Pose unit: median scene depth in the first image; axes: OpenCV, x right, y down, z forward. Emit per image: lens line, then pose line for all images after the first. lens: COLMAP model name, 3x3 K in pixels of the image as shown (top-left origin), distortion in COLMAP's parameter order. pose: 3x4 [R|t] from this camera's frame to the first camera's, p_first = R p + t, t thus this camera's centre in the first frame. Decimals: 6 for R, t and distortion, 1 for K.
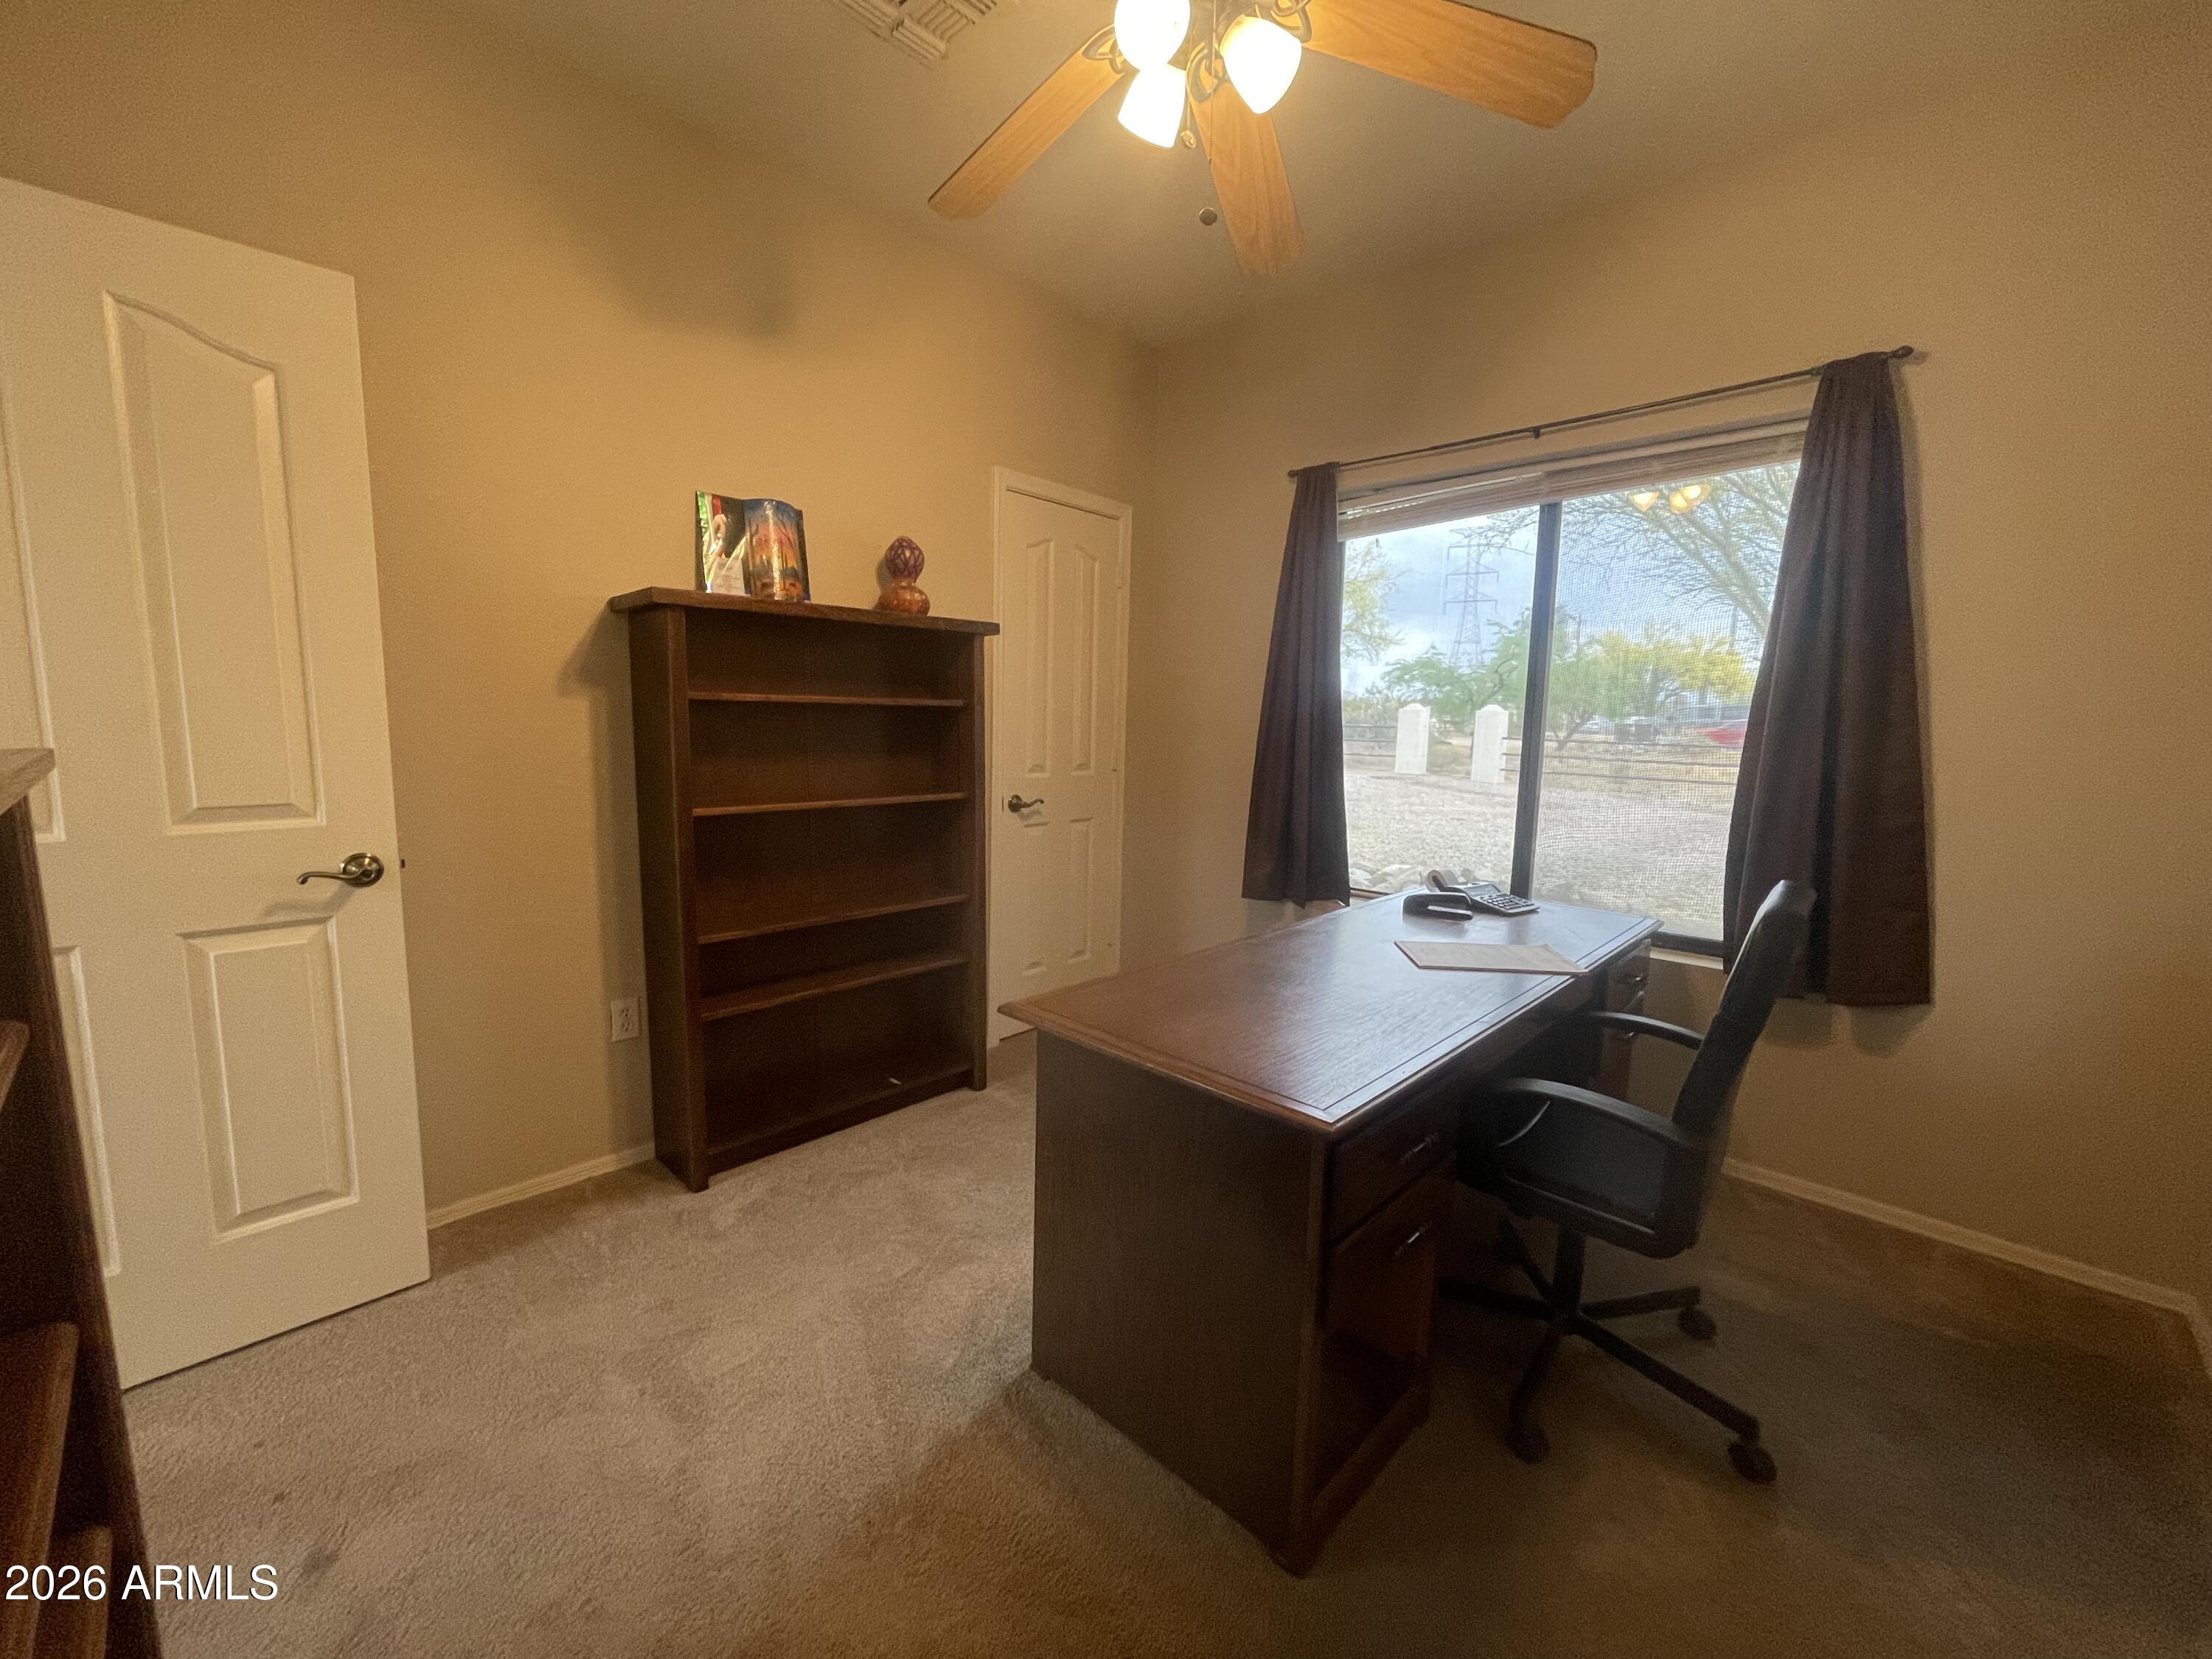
lens RADIAL K [[889.3, 0, 1099.7], [0, 889.3, 825.6], [0, 0, 1]] dist [-0.000375, 0.000067]
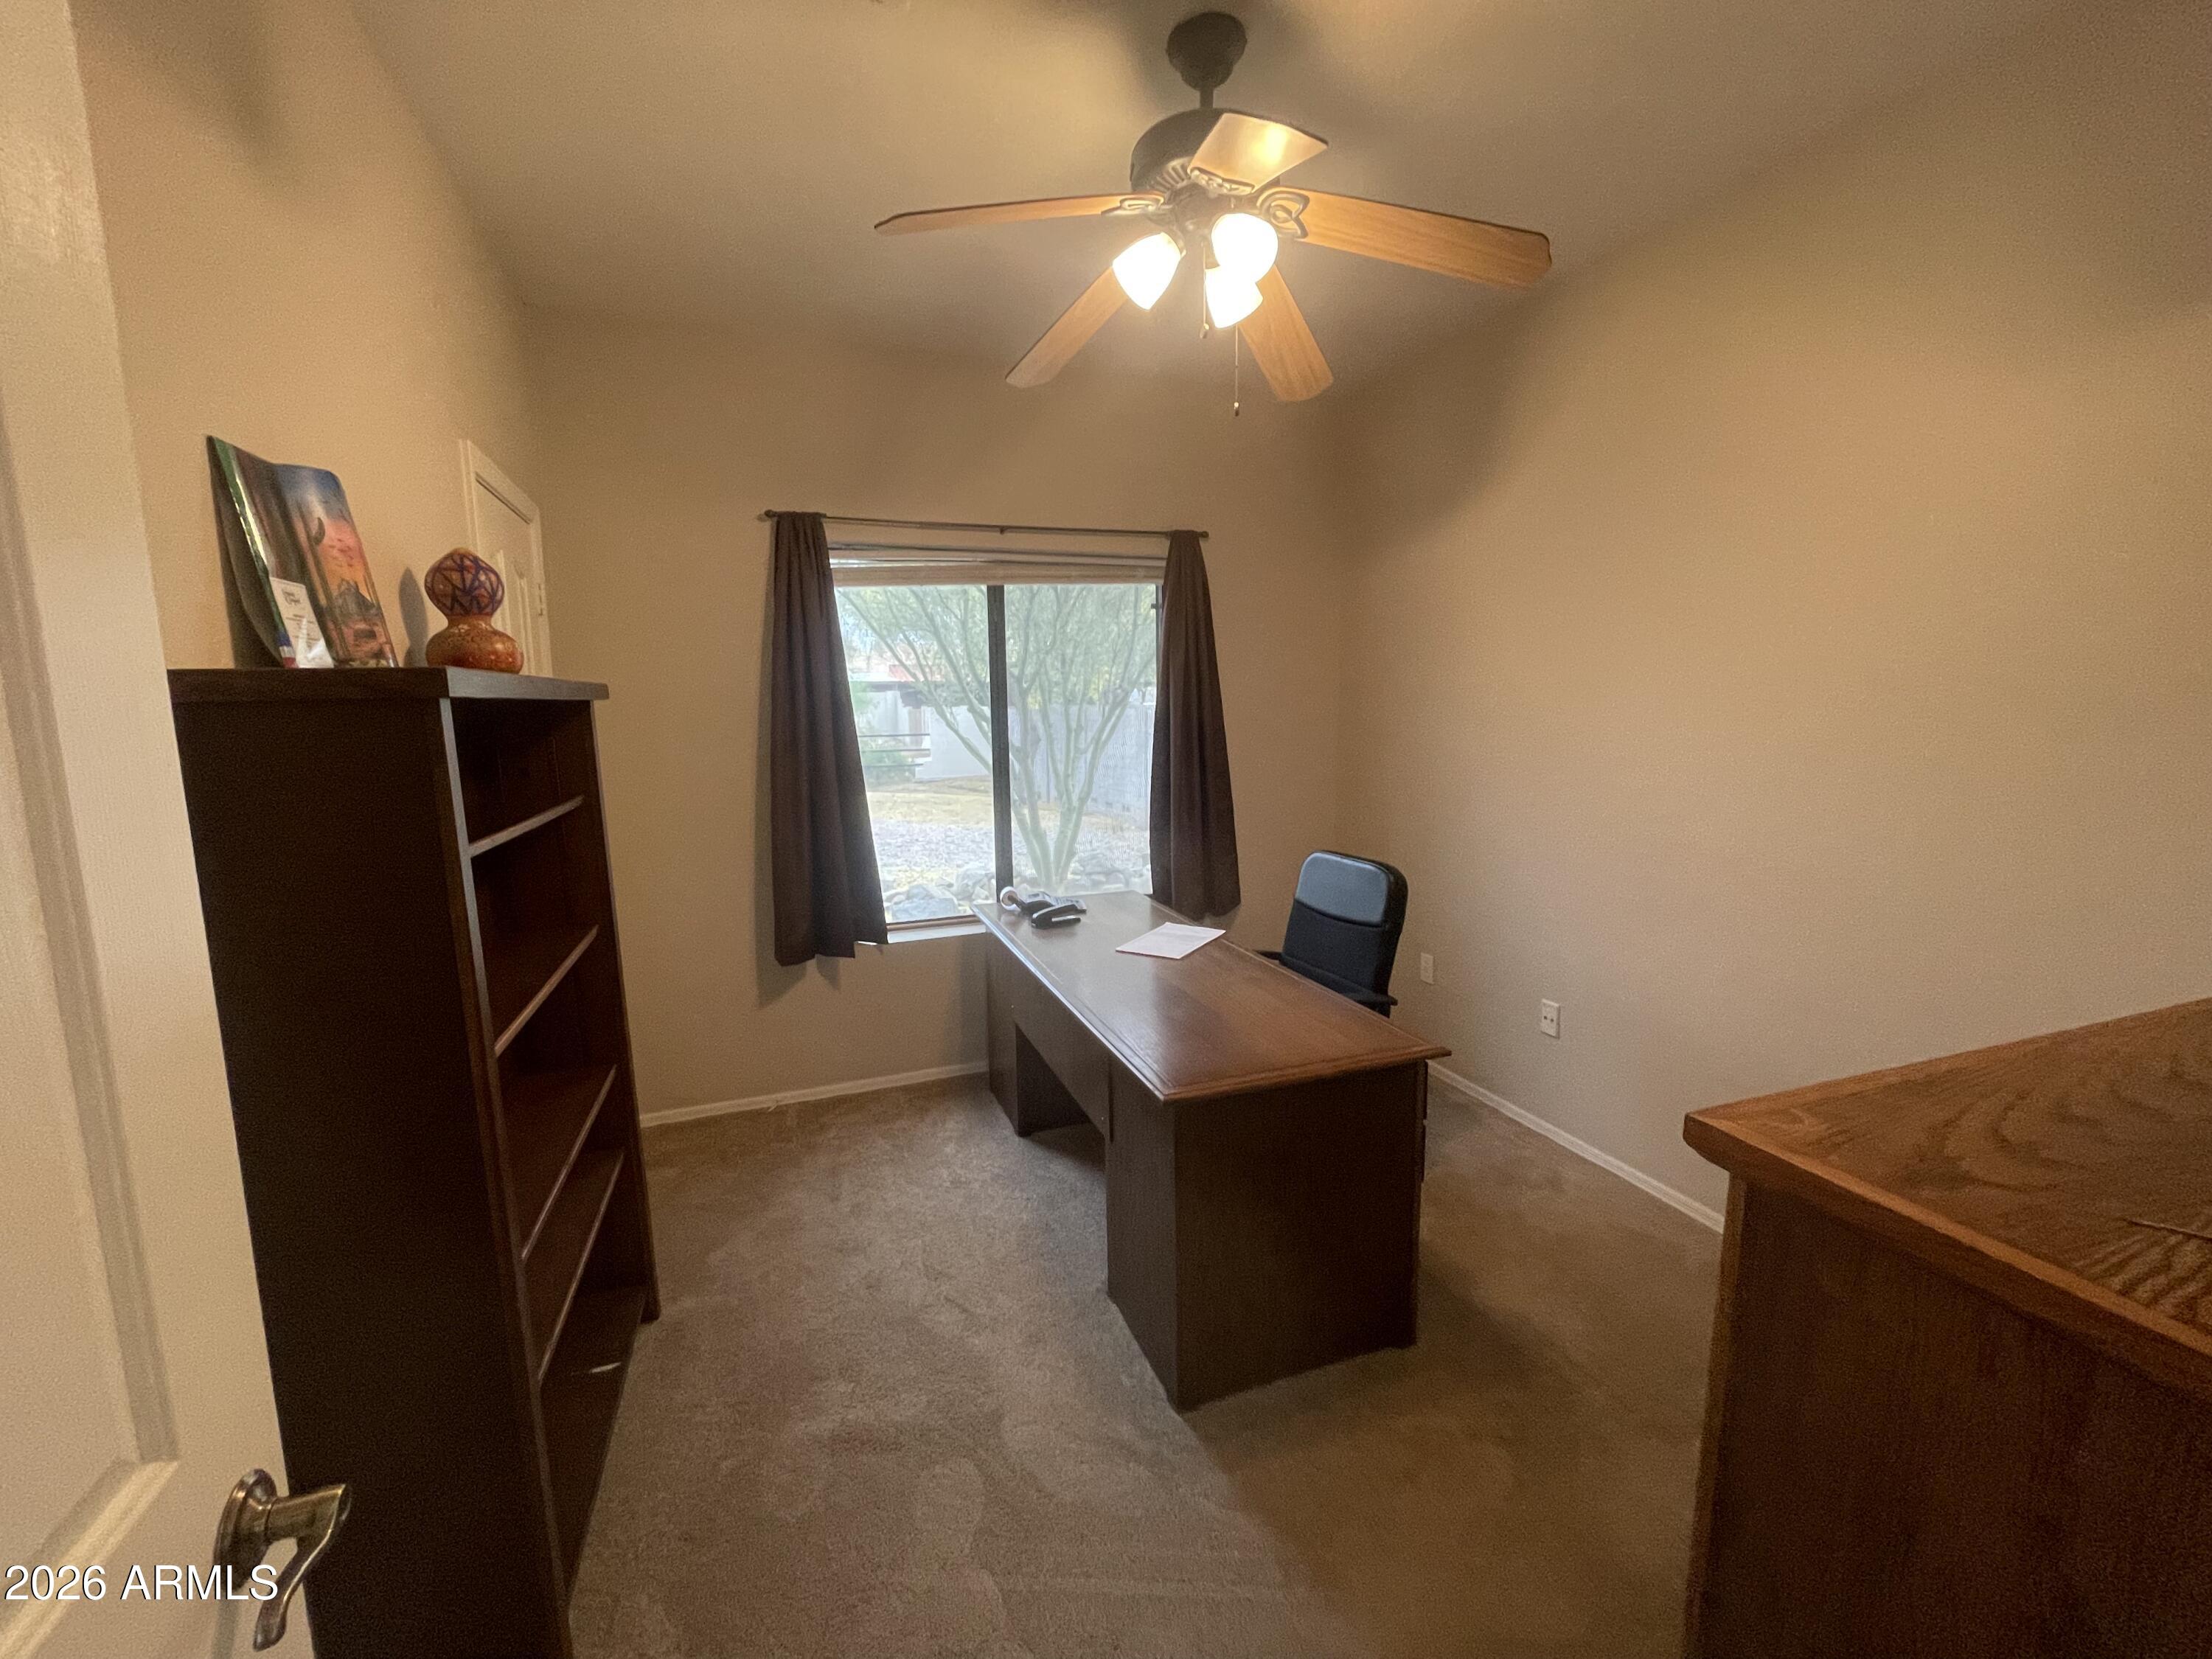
lens RADIAL K [[889.3, 0, 1101.4], [0, 889.3, 832.1], [0, 0, 1]] dist [-0.000375, 0.000067]
pose [[0.453990, -0.150856, 0.878143, -0.585058], [0.142269, 0.985191, 0.095694, -0.121398], [-0.879575, 0.081488, 0.468729, 0.319776]]
